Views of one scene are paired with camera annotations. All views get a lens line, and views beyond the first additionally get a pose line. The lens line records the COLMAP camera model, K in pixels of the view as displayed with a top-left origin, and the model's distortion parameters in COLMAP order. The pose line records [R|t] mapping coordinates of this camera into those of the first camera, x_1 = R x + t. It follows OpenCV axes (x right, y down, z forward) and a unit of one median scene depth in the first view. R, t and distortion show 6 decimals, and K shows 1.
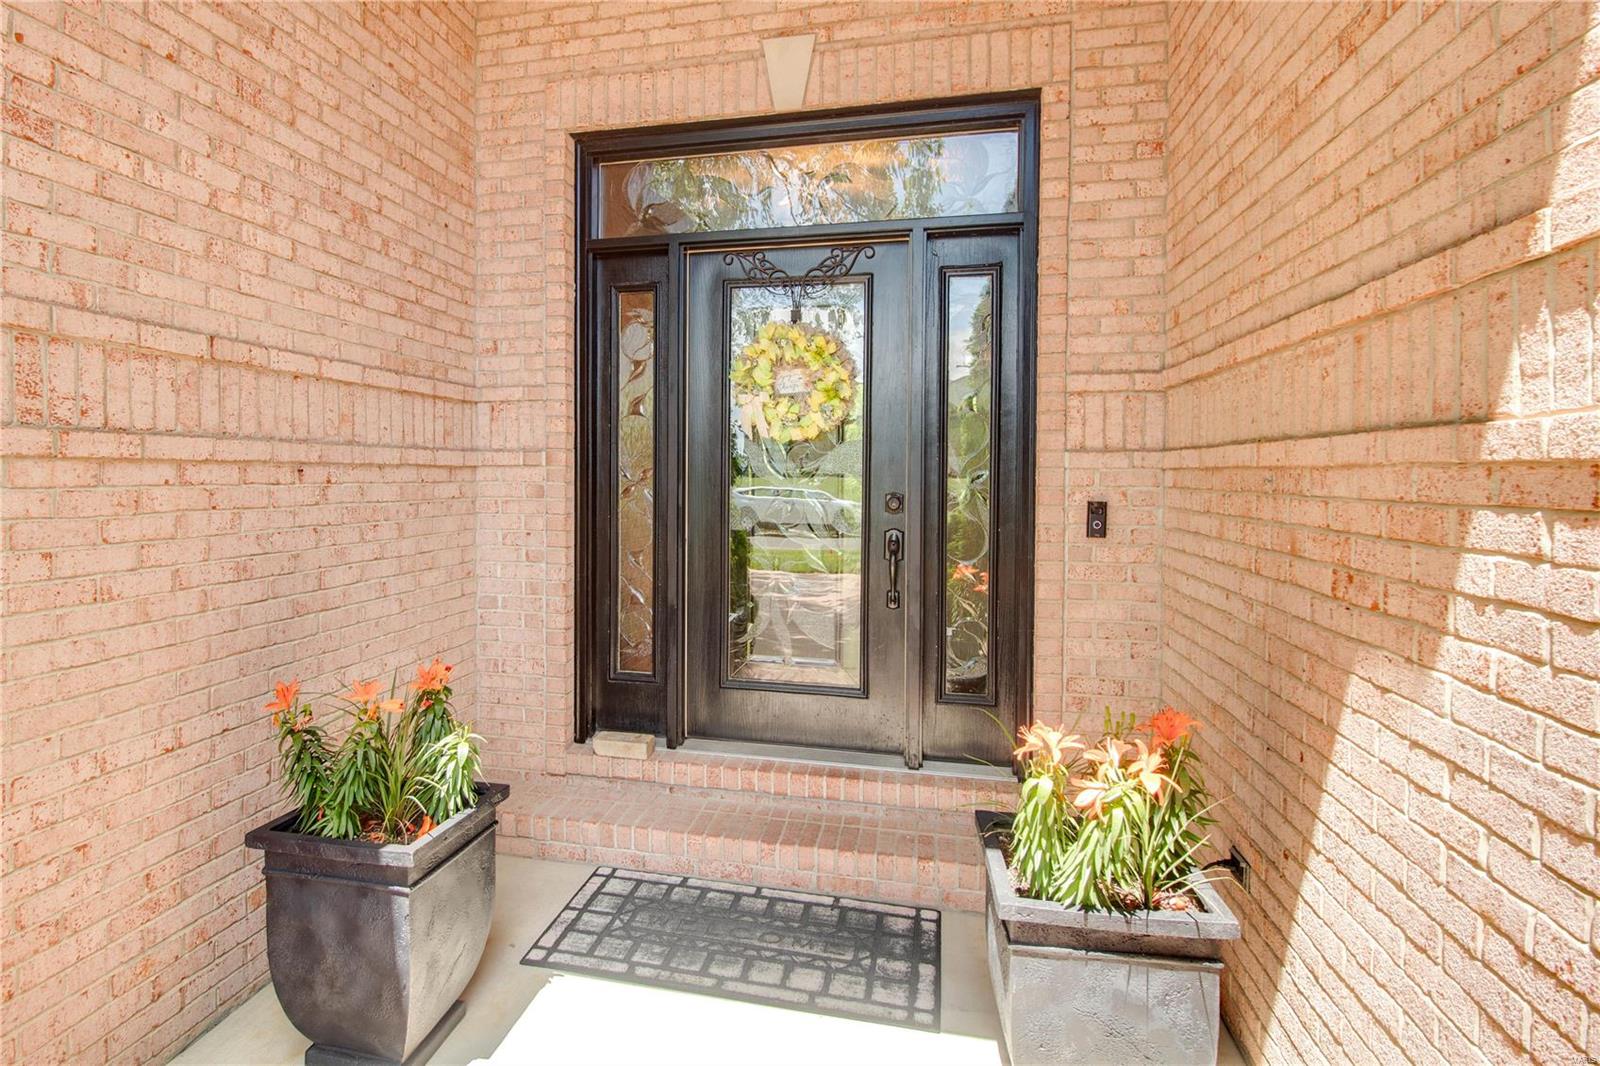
lens RADIAL K [[763.9, 0, 747.3], [0, 763.9, 483.4], [0, 0, 1]] dist [0.003702, -0.008559]
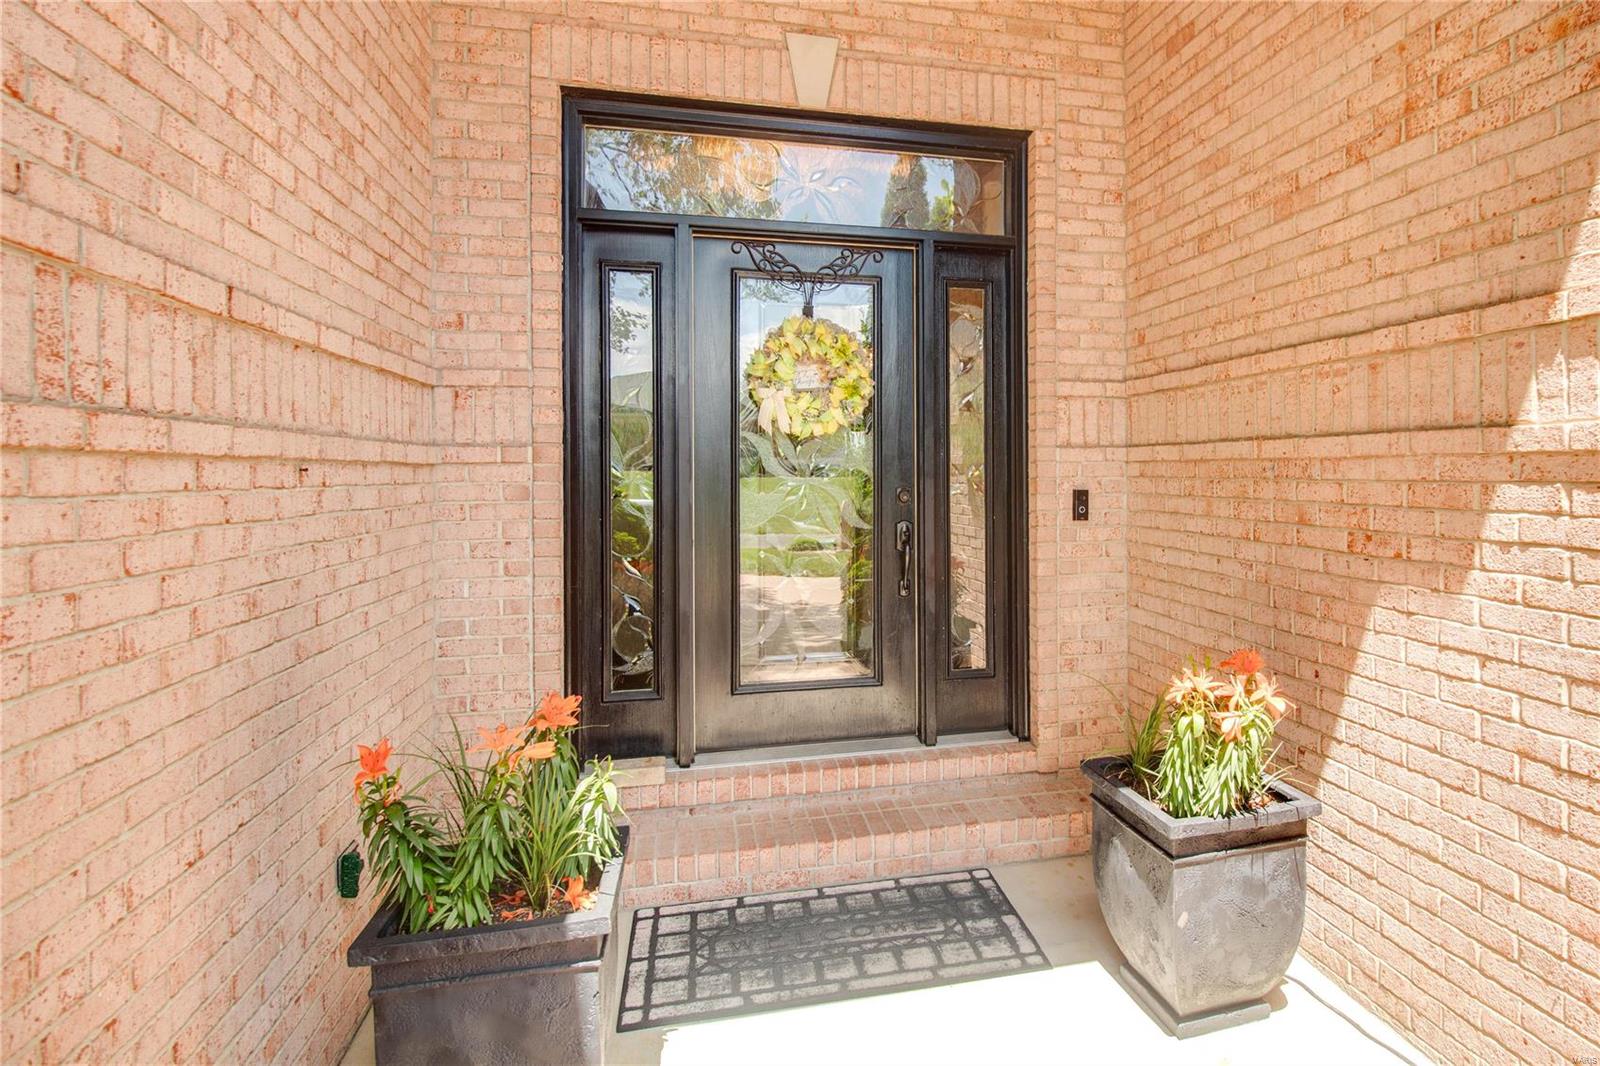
lens RADIAL K [[763.9, 0, 912.6], [0, 763.9, 468.6], [0, 0, 1]] dist [0.003702, -0.008559]
pose [[0.906243, -0.010012, 0.422639, -0.366201], [0.016710, 0.999787, -0.012146, 0.001267], [-0.422427, 0.018069, 0.906217, 0.058743]]
